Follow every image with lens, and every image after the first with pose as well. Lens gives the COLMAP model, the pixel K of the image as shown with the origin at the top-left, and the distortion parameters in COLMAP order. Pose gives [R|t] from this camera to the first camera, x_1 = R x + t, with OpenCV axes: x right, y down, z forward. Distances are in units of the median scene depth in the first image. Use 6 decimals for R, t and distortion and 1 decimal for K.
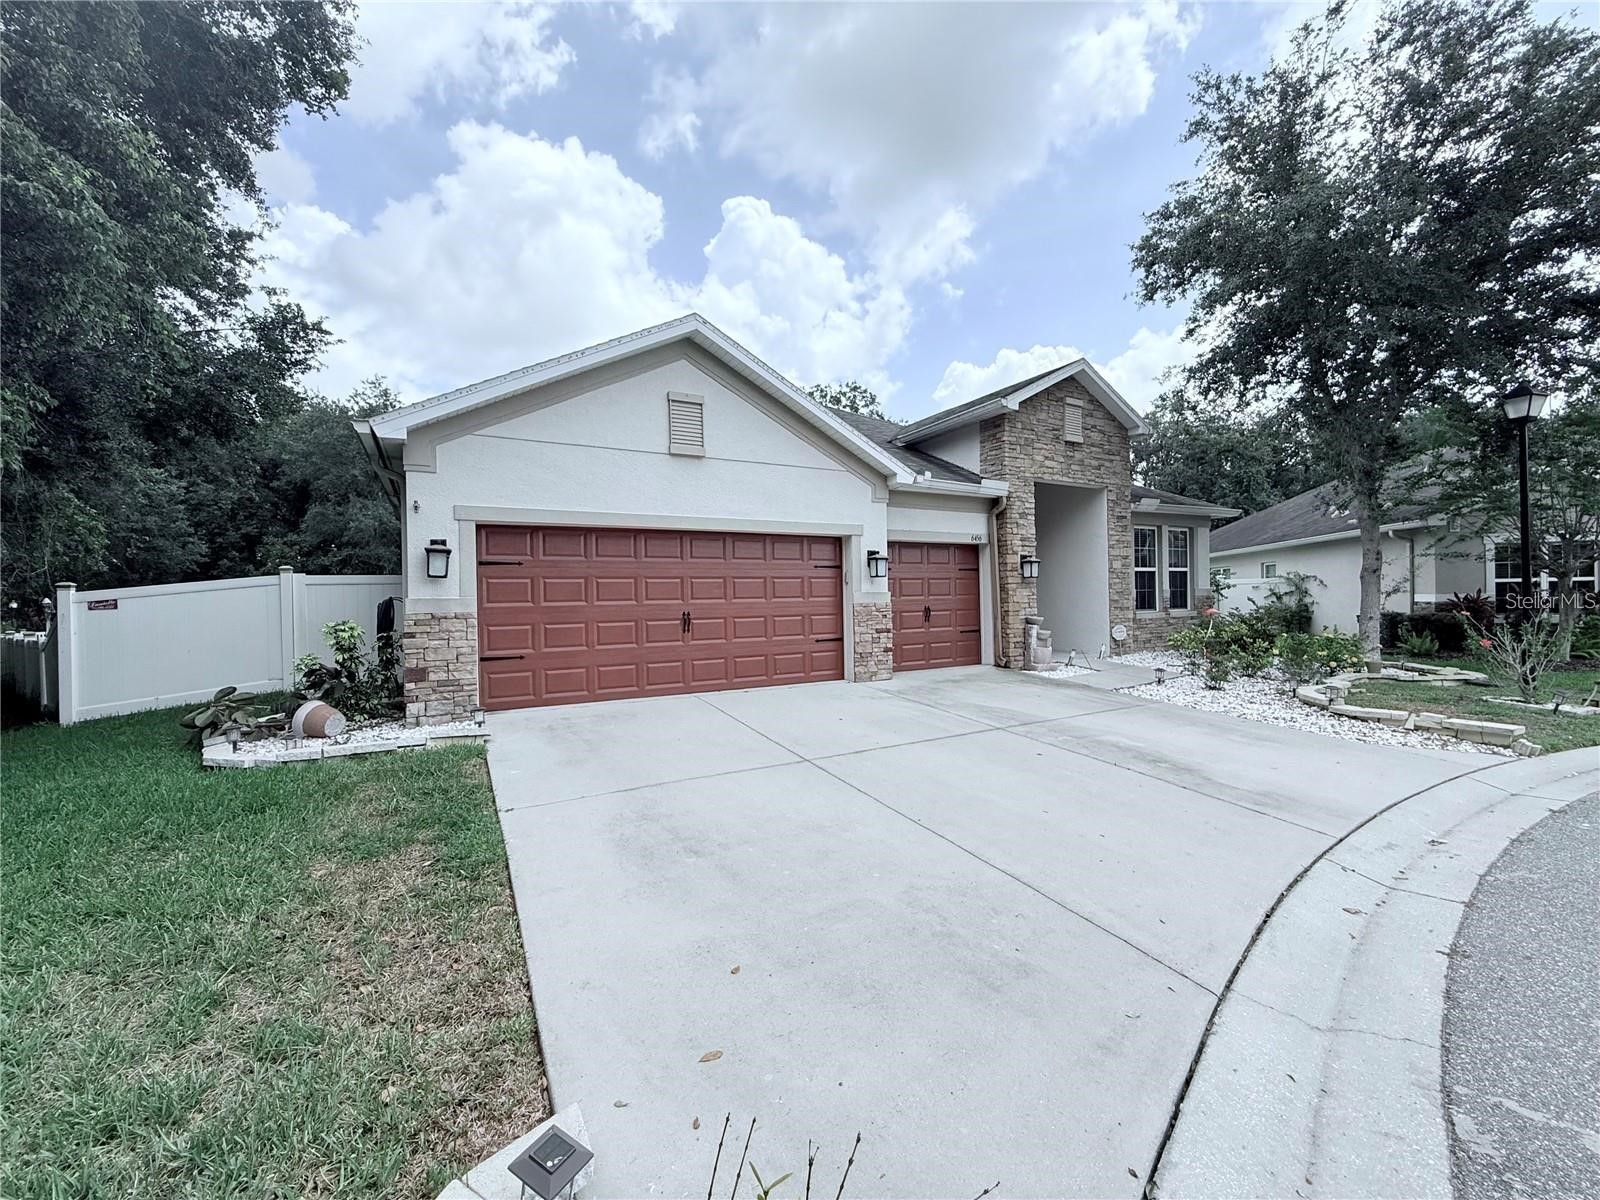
lens RADIAL K [[640.1, 0, 792.0], [0, 640.1, 601.7], [0, 0, 1]] dist [0.003793, -0.000659]
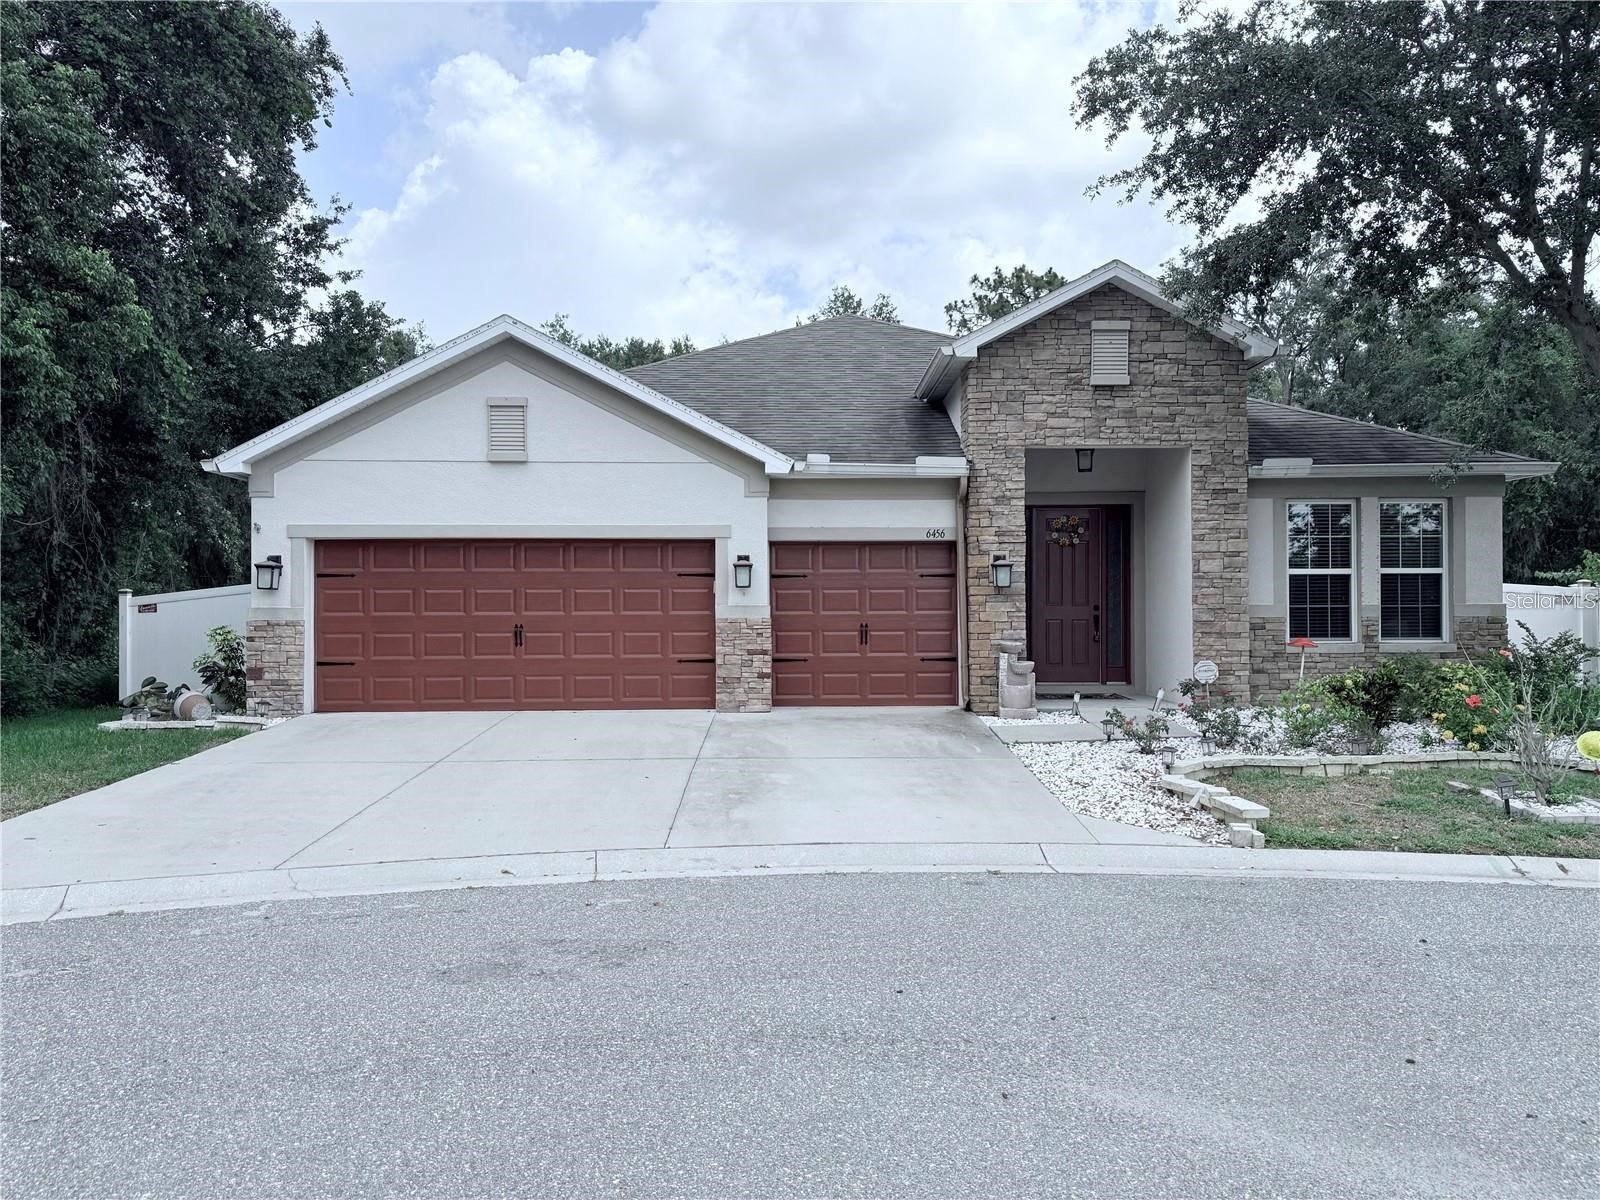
lens RADIAL K [[1110.9, 0, 794.7], [0, 1110.9, 604.2], [0, 0, 1]] dist [0.075803, -0.028132]
pose [[0.884743, 0.011353, -0.465941, 0.851252], [-0.013906, 0.999901, -0.002041, -0.014066], [0.465872, 0.008285, 0.884814, -0.240947]]
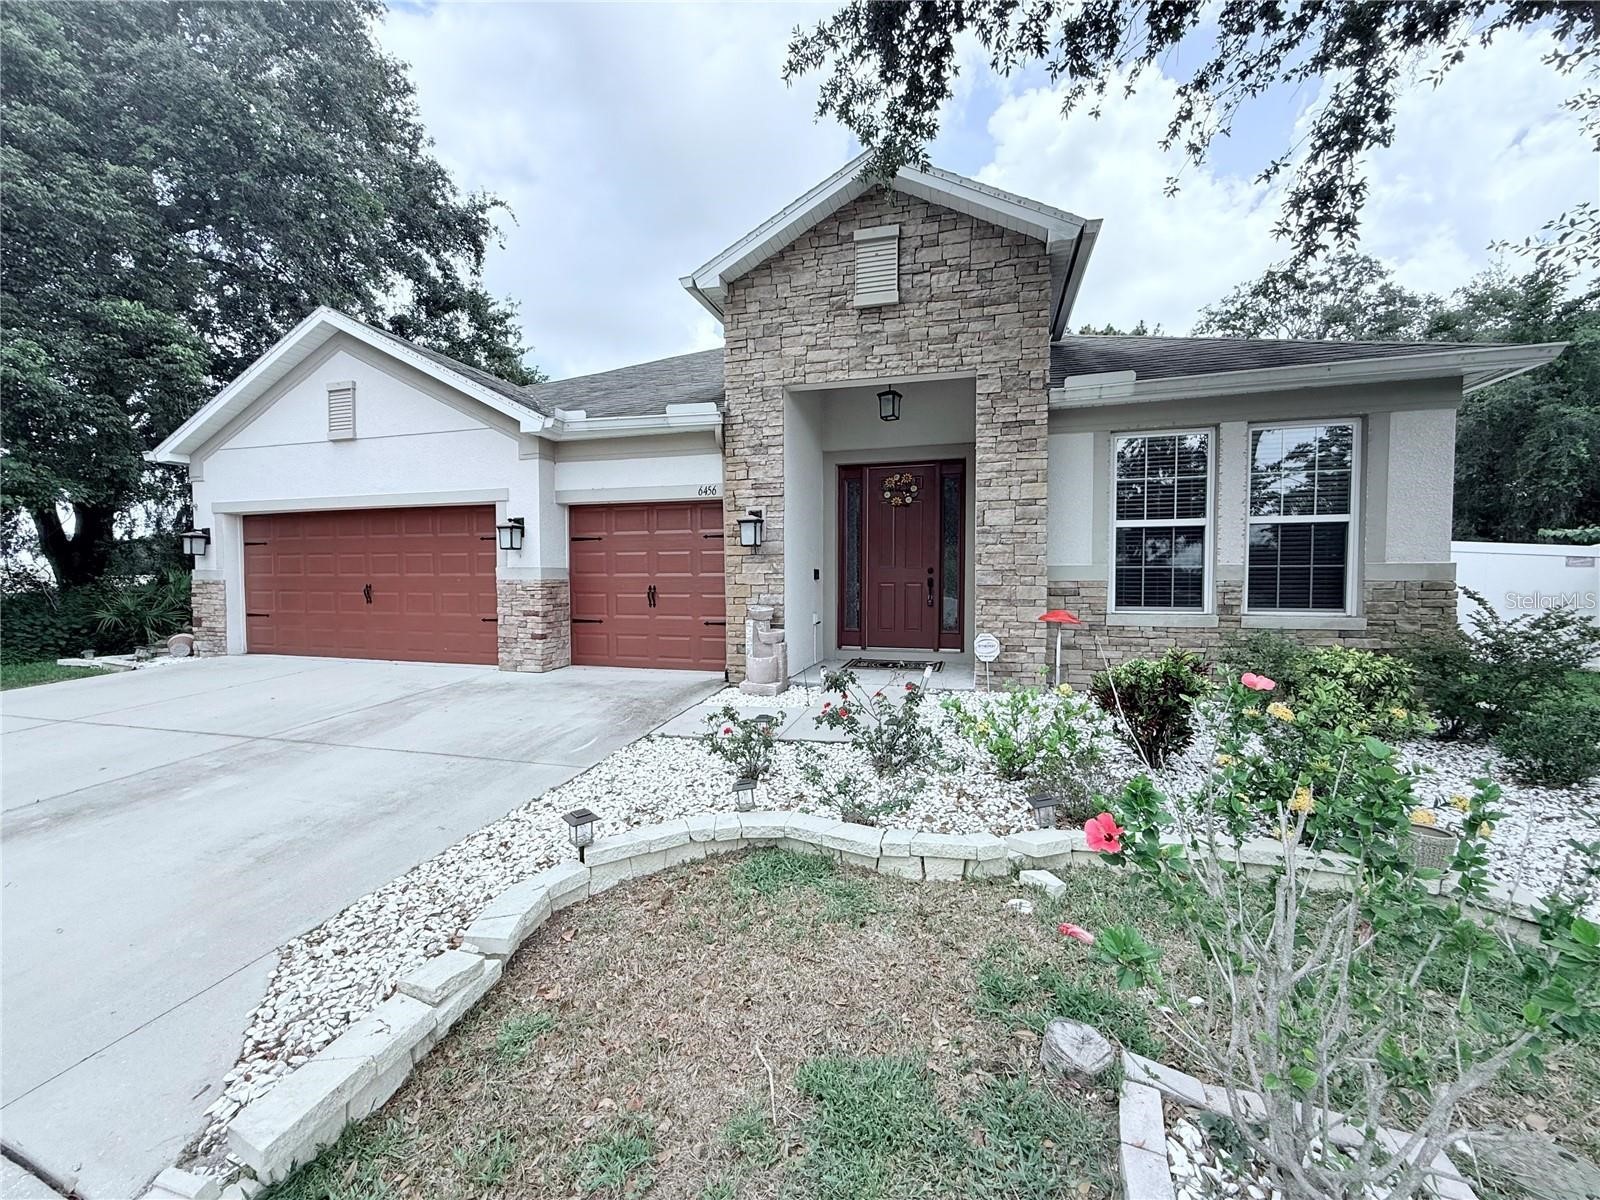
lens RADIAL K [[640.1, 0, 799.8], [0, 640.1, 598.5], [0, 0, 1]] dist [0.003793, -0.000659]
pose [[0.702888, 0.039796, -0.710186, 0.984132], [-0.014658, 0.999032, 0.041474, -0.013659], [0.711149, -0.018742, 0.702791, 0.664422]]
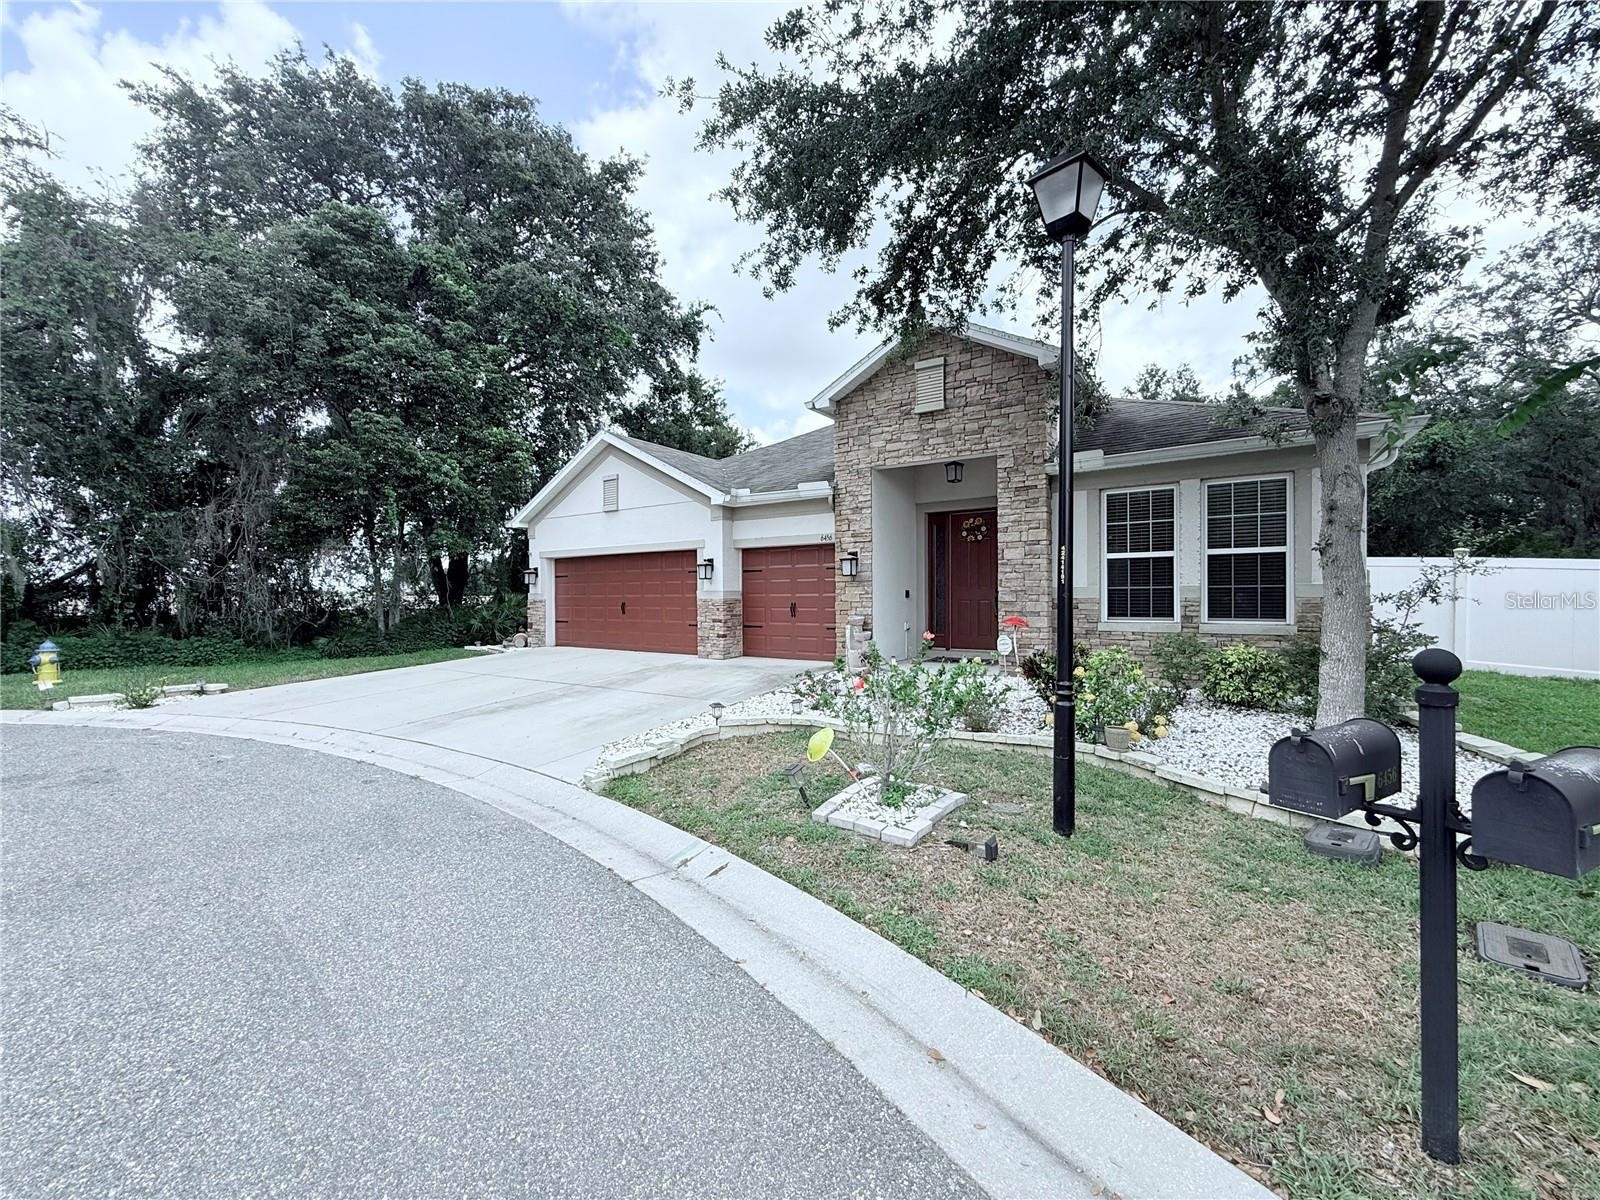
lens RADIAL K [[640.1, 0, 800.8], [0, 640.1, 597.0], [0, 0, 1]] dist [0.003793, -0.000659]
pose [[0.456516, 0.015324, -0.889583, 1.355579], [-0.006787, 0.999883, 0.013742, -0.020379], [0.889689, -0.000236, 0.456567, 0.568082]]
